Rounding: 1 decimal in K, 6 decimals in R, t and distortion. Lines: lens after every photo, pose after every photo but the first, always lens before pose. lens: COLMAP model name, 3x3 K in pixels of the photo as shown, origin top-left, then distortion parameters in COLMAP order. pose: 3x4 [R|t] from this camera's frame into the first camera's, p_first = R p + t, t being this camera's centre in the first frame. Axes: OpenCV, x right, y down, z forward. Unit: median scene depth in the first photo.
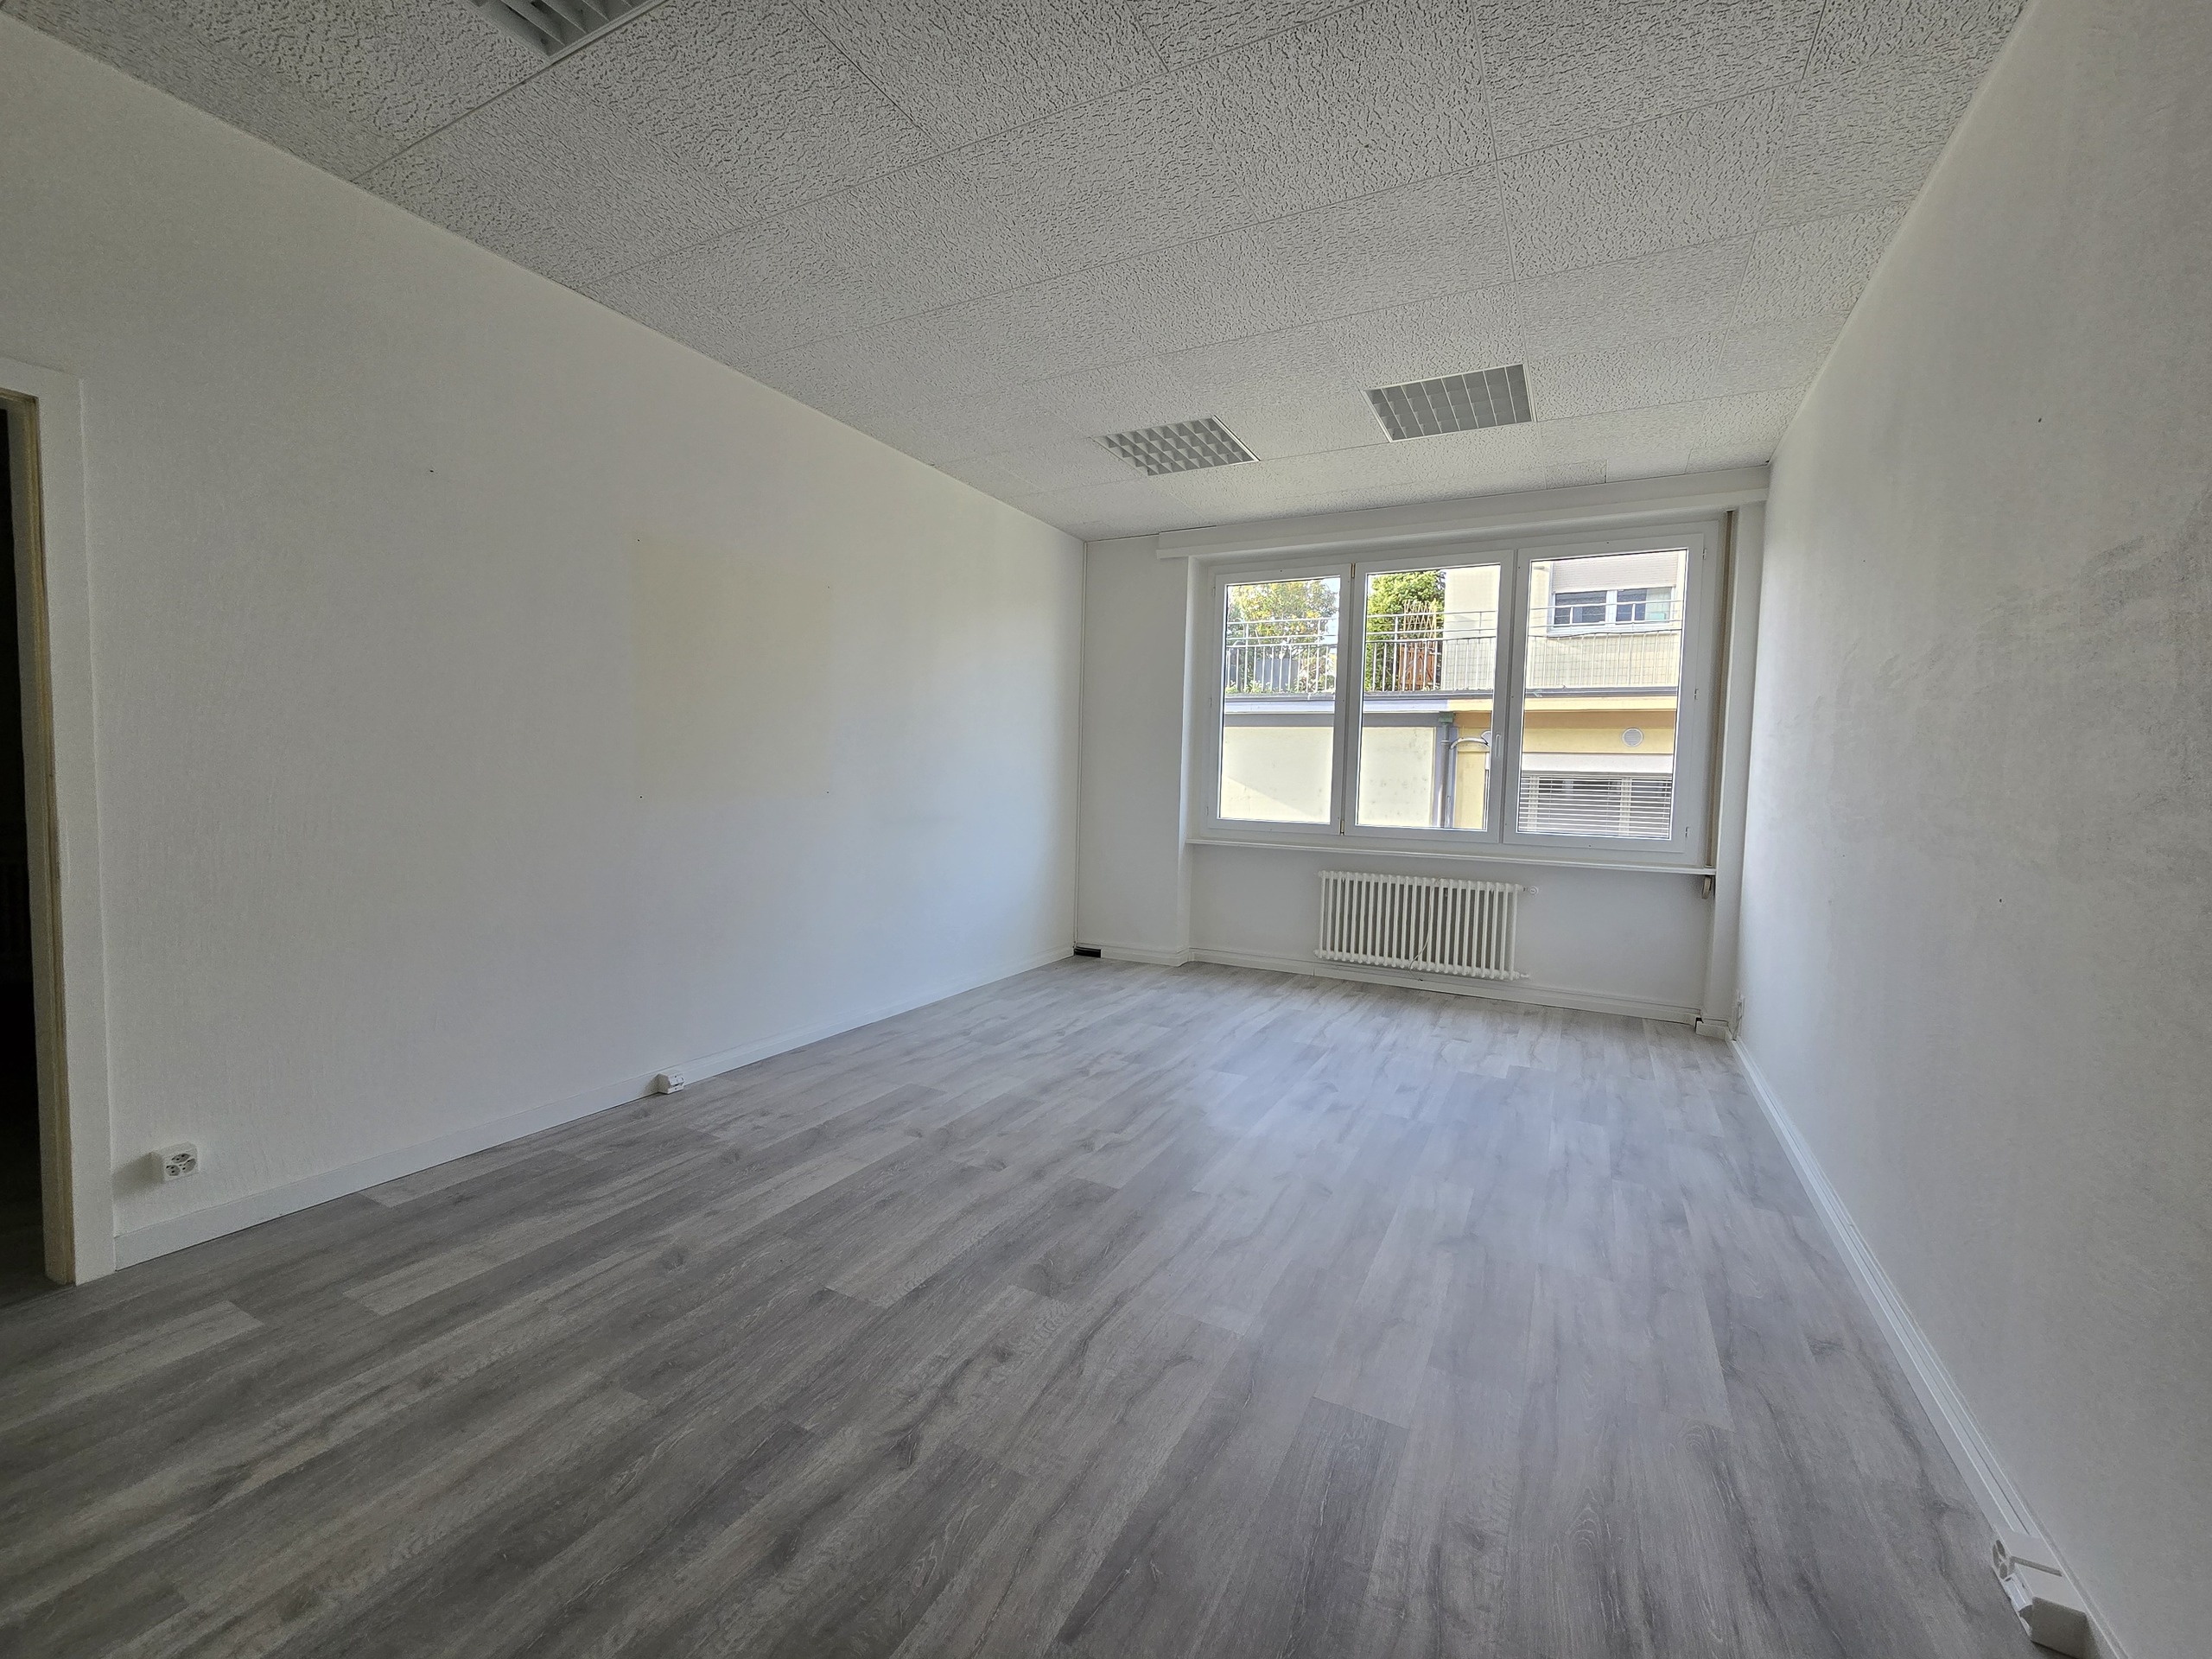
lens RADIAL K [[898.0, 0, 1106.0], [0, 898.0, 829.5], [0, 0, 1]] dist [-0.011380, -0.000079]
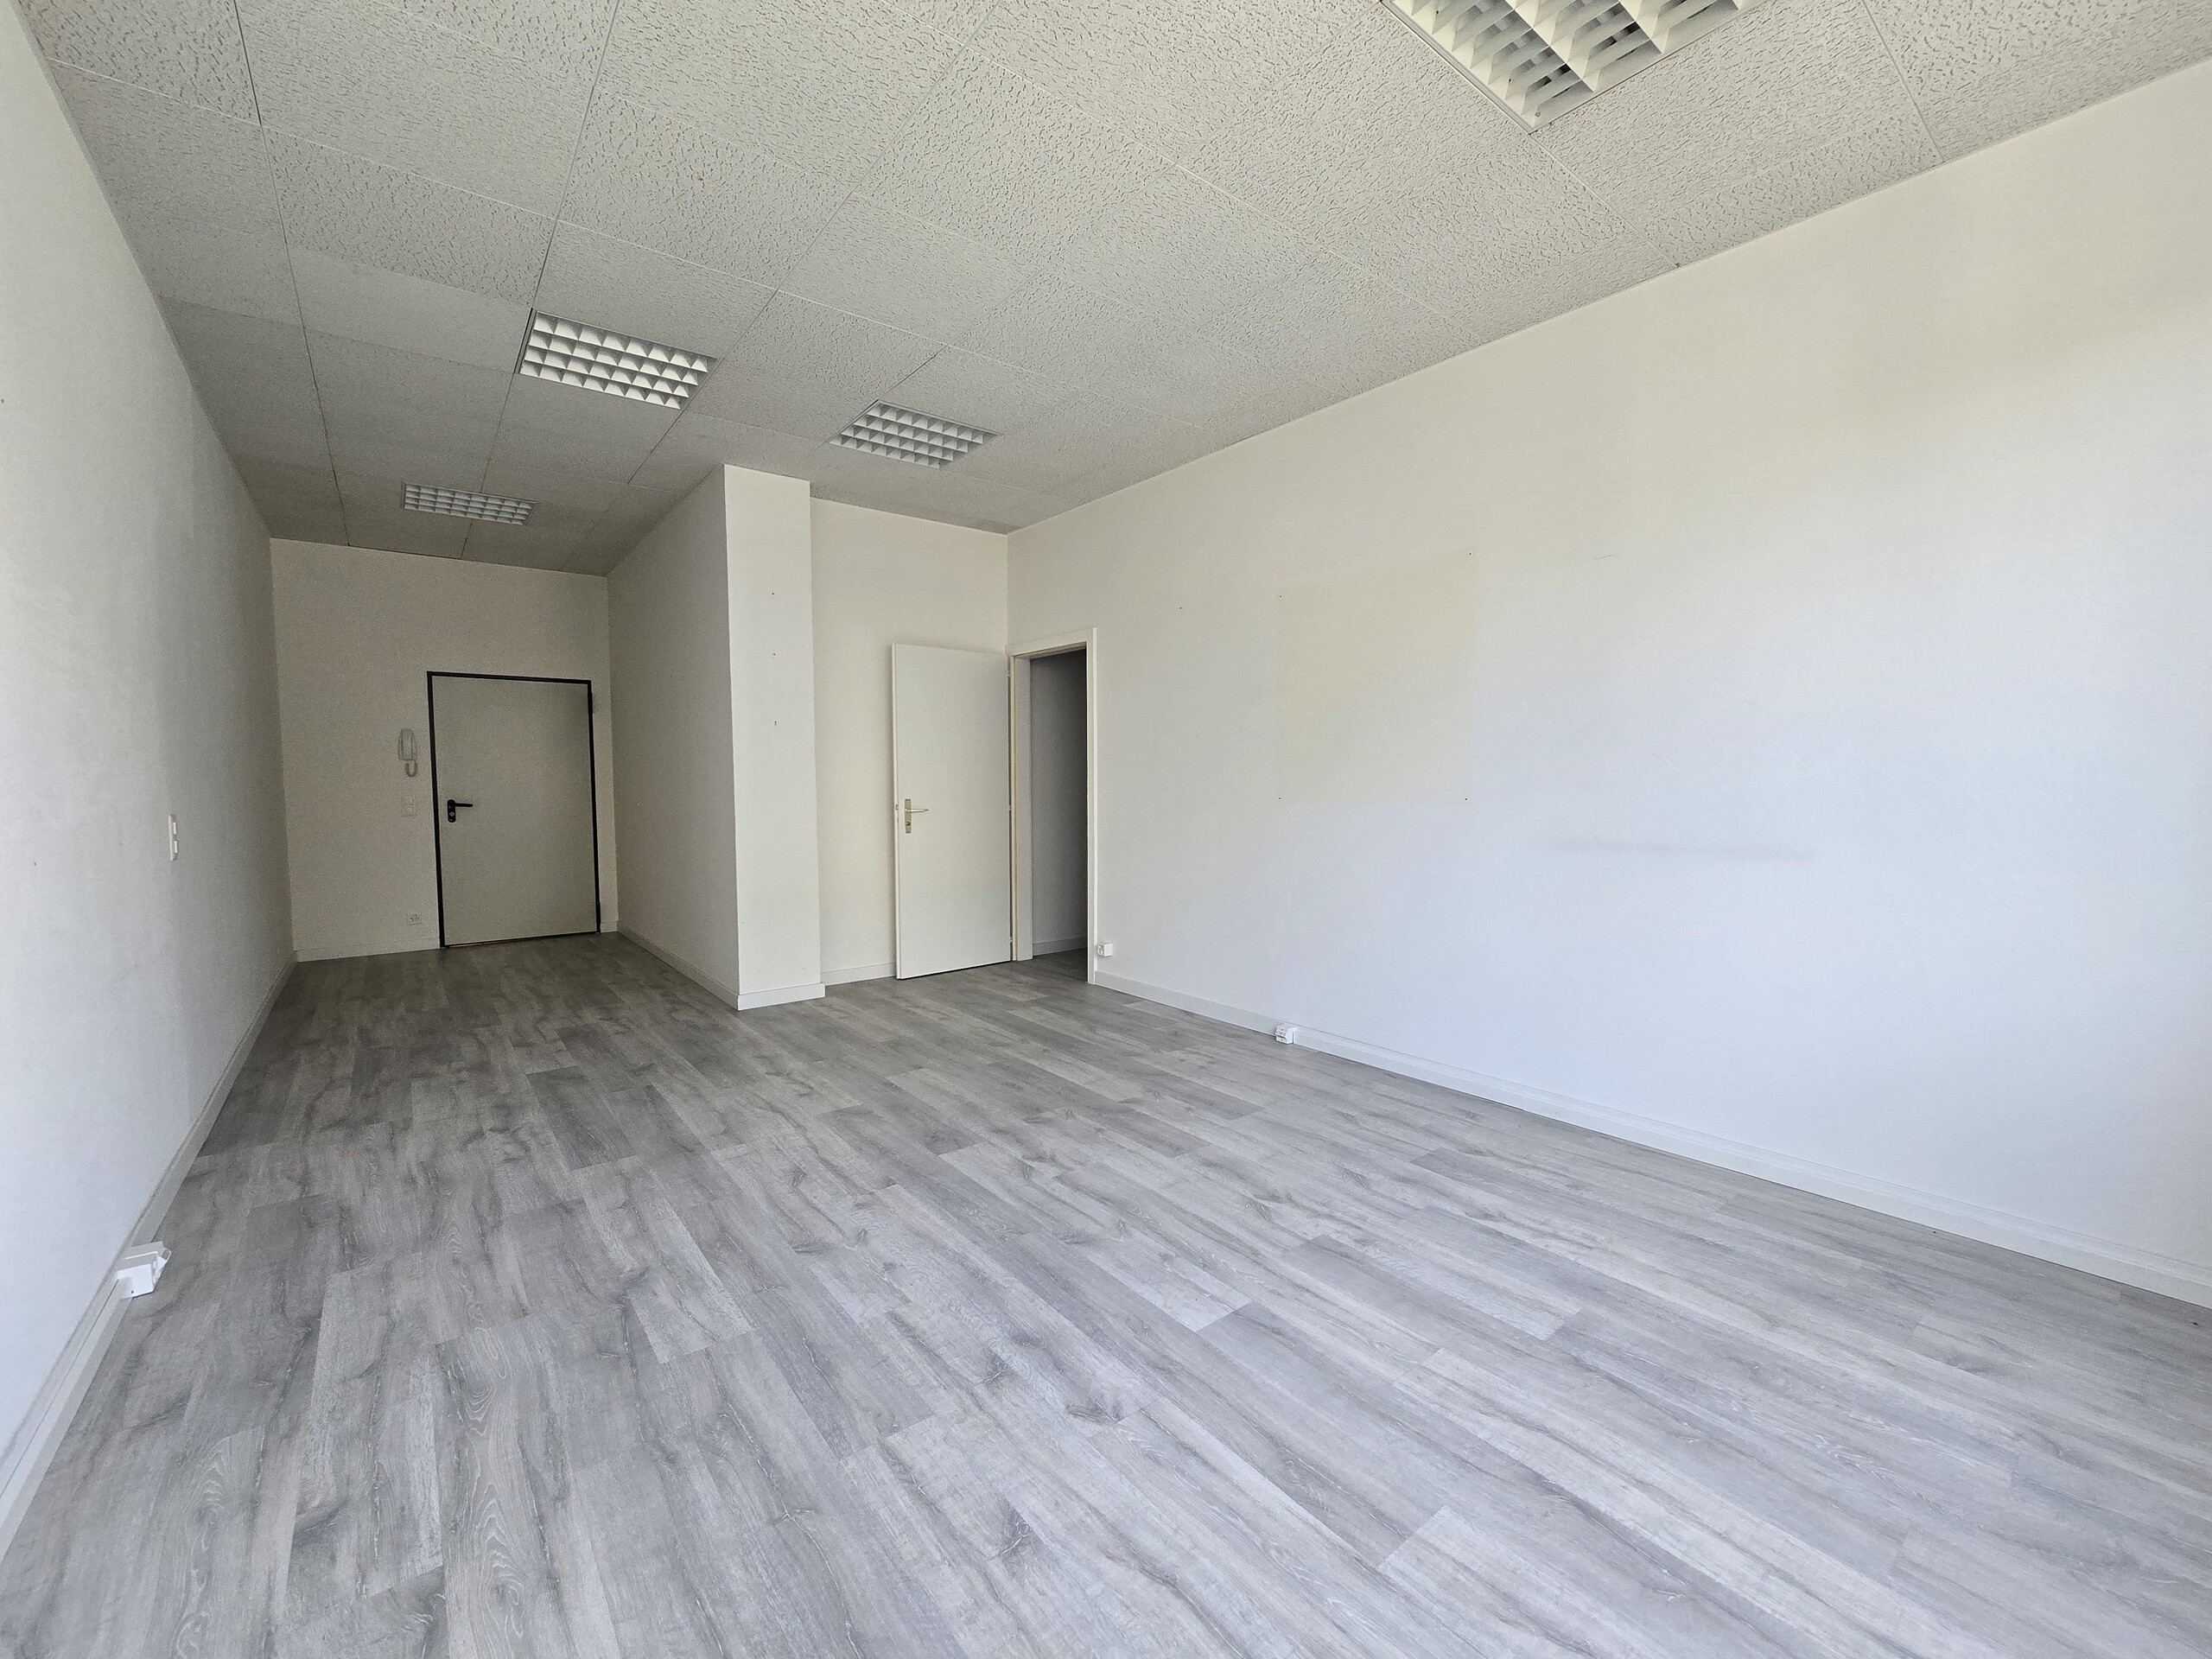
lens RADIAL K [[898.0, 0, 1106.0], [0, 898.0, 829.5], [0, 0, 1]] dist [-0.011380, -0.000079]
pose [[-0.397399, 0.028752, -0.917195, 0.548467], [-0.065317, 0.996088, 0.059525, -0.036757], [0.915318, 0.083564, -0.393966, 0.956245]]
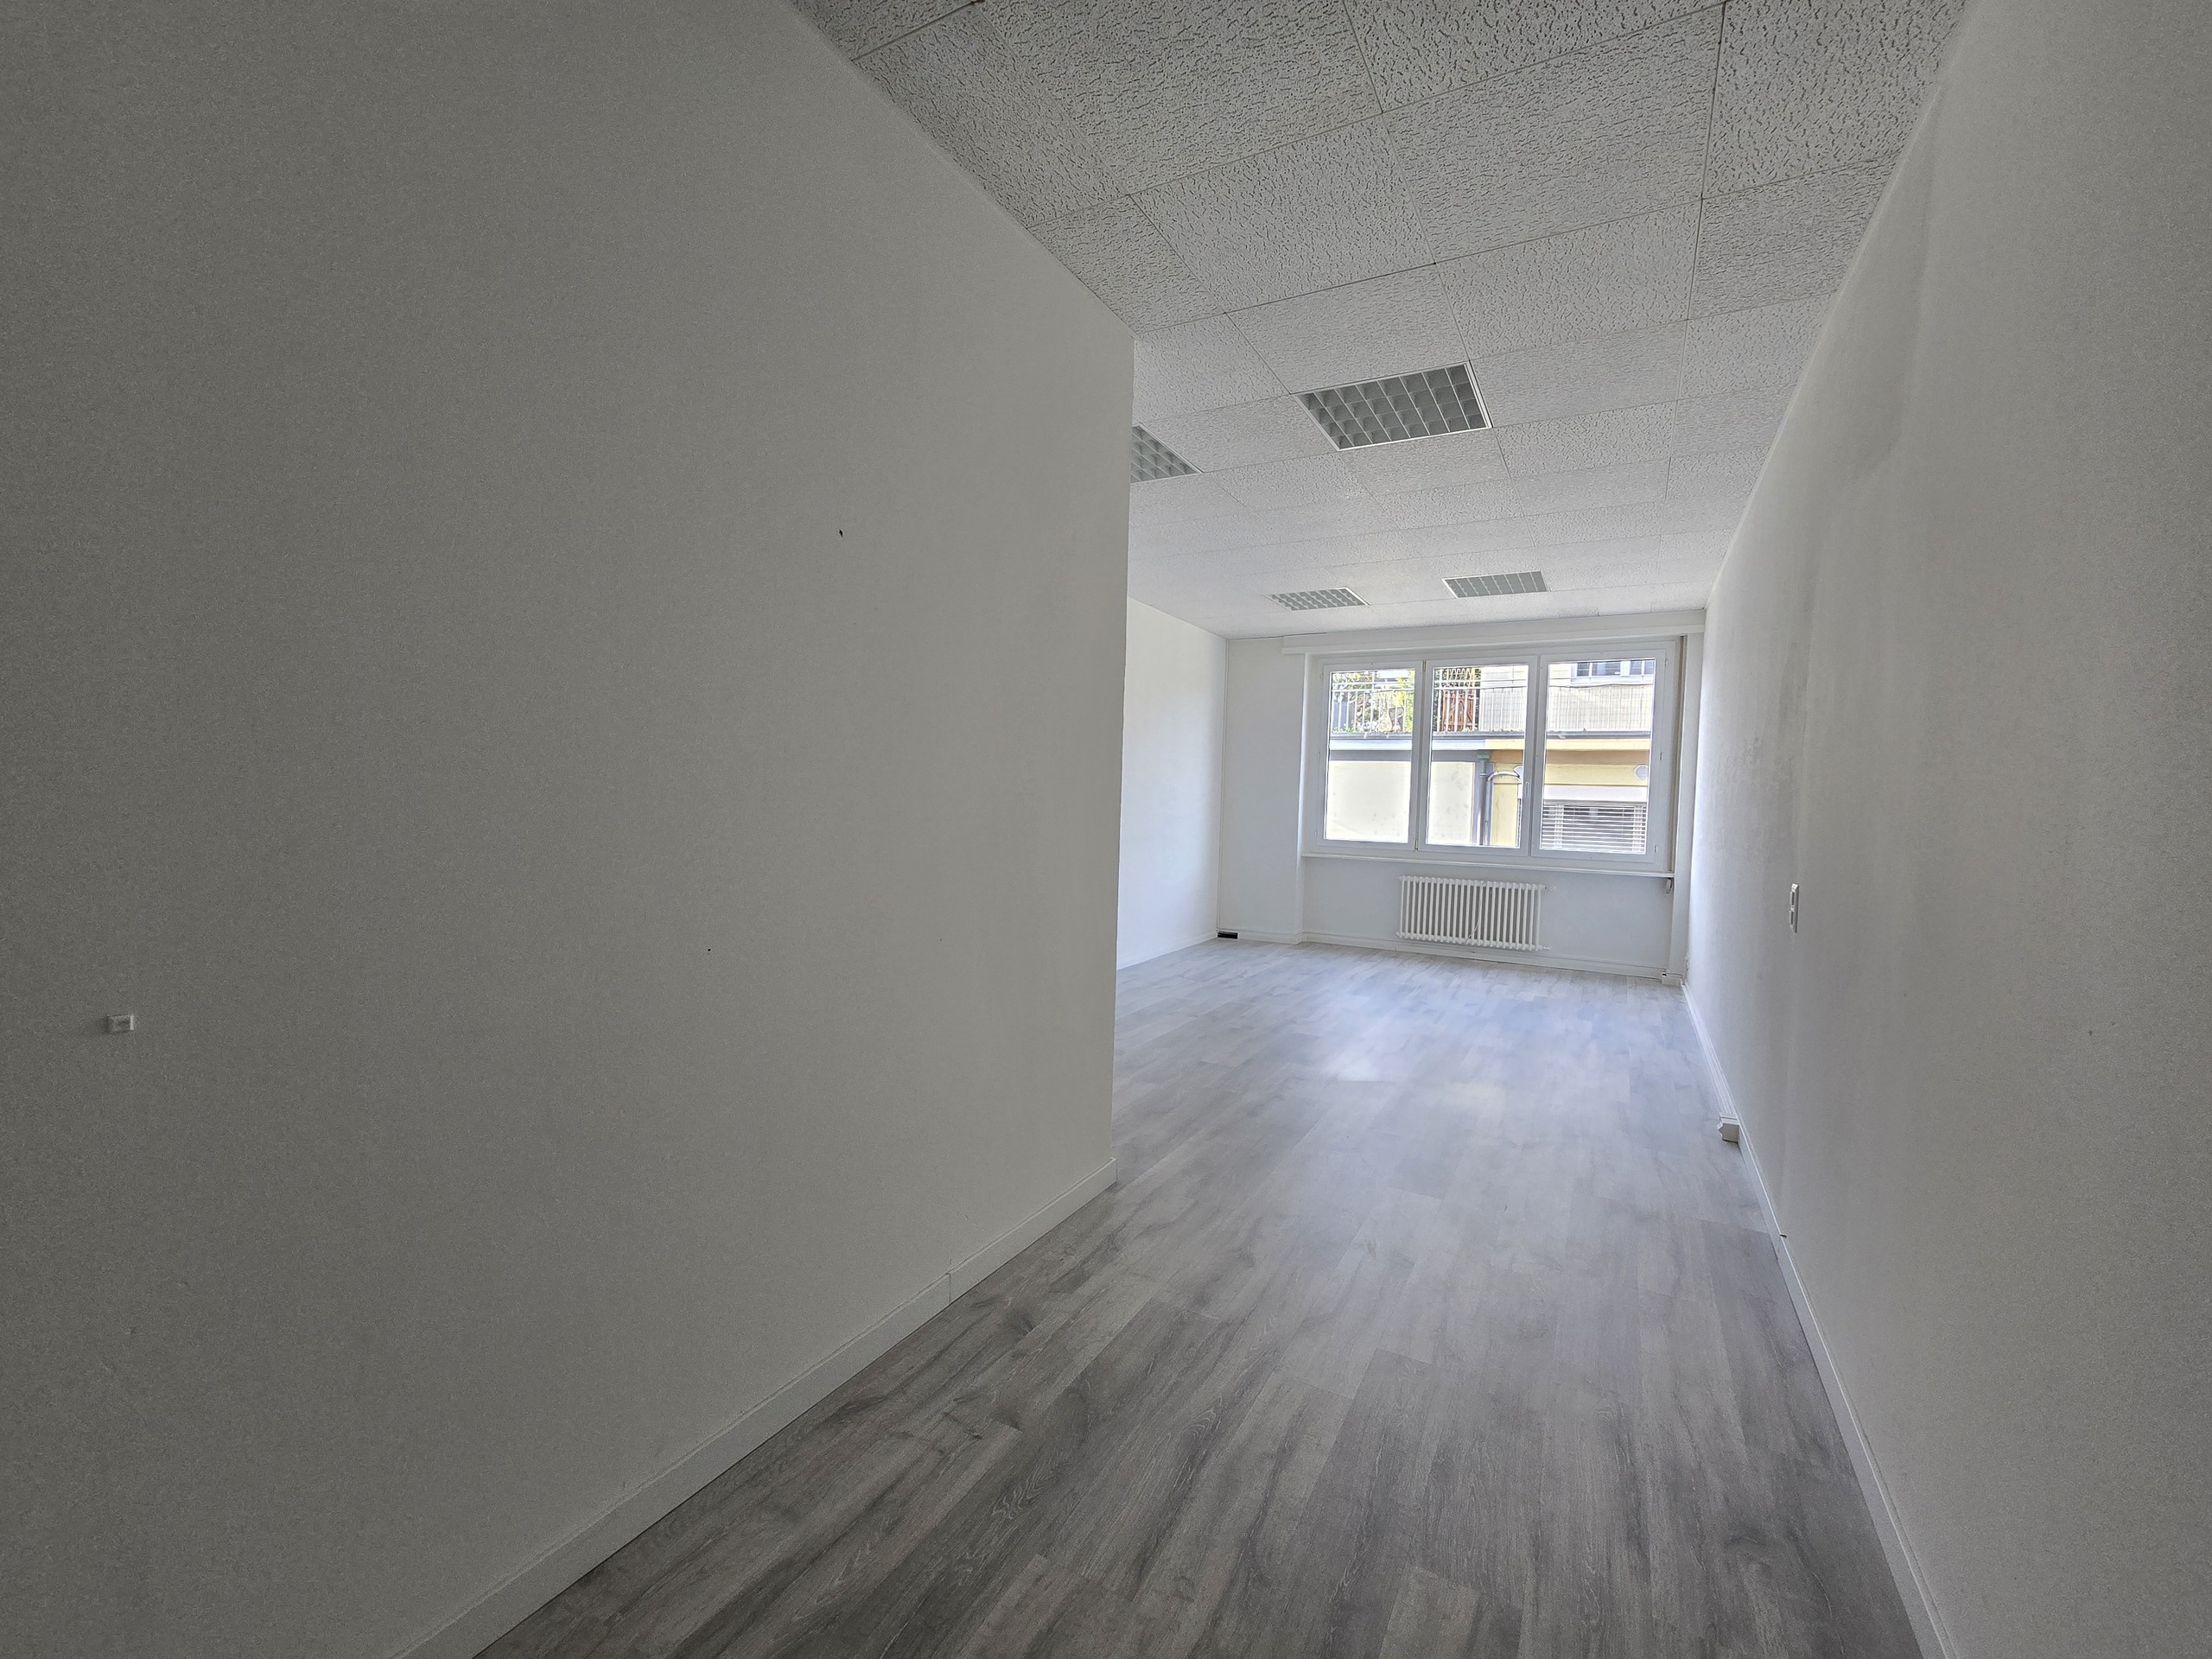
lens RADIAL K [[898.0, 0, 1106.0], [0, 898.0, 829.5], [0, 0, 1]] dist [-0.011380, -0.000079]
pose [[0.999512, 0.004309, -0.030952, -0.230238], [-0.005015, 0.999729, -0.022751, 0.009408], [0.030846, 0.022895, 0.999262, -0.543662]]
